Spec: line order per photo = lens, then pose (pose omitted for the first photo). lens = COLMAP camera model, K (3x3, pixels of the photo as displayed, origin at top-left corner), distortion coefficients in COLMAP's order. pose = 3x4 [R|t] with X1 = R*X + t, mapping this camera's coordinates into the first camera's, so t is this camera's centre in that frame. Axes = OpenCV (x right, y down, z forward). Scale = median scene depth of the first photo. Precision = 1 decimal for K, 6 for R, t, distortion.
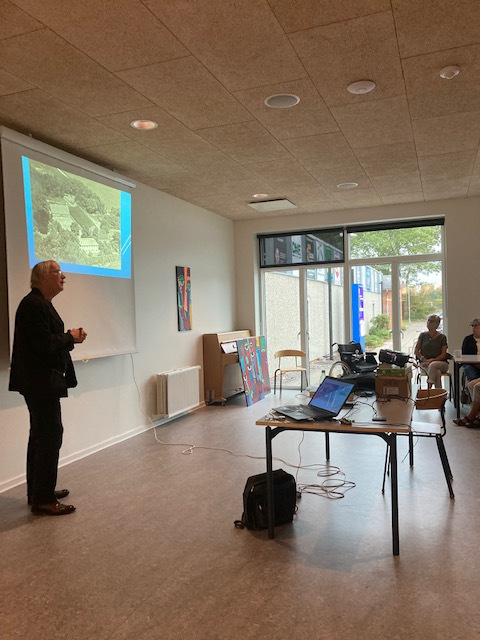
lens RADIAL K [[530.4, 0, 240.5], [0, 530.4, 322.2], [0, 0, 1]] dist [0.005588, -0.014346]
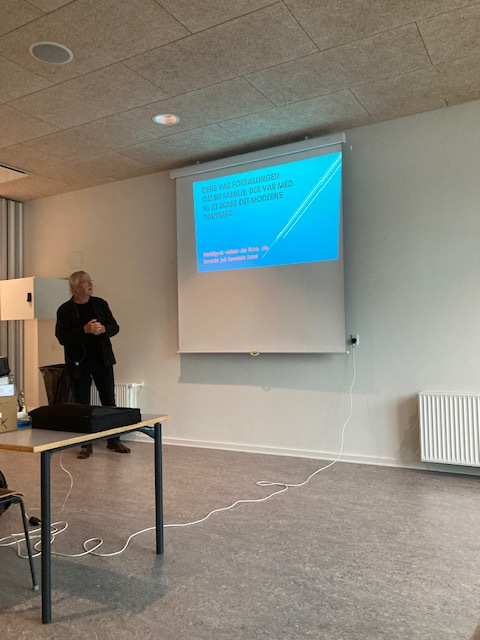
lens RADIAL K [[530.4, 0, 236.8], [0, 530.4, 314.3], [0, 0, 1]] dist [0.005588, -0.014346]
pose [[-0.156872, -0.021865, -0.987377, 0.896729], [0.007207, 0.999703, -0.023283, 0.027539], [0.987593, -0.010768, -0.156668, 1.465633]]
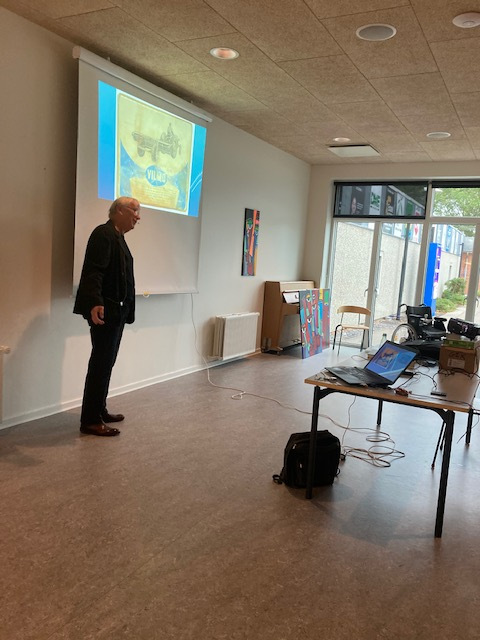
lens RADIAL K [[530.4, 0, 240.6], [0, 530.4, 318.7], [0, 0, 1]] dist [0.005588, -0.014346]
pose [[0.986931, 0.109791, -0.117951, 0.009715], [-0.097917, 0.989938, 0.102152, -0.005193], [0.127980, -0.089268, 0.987751, 0.033999]]
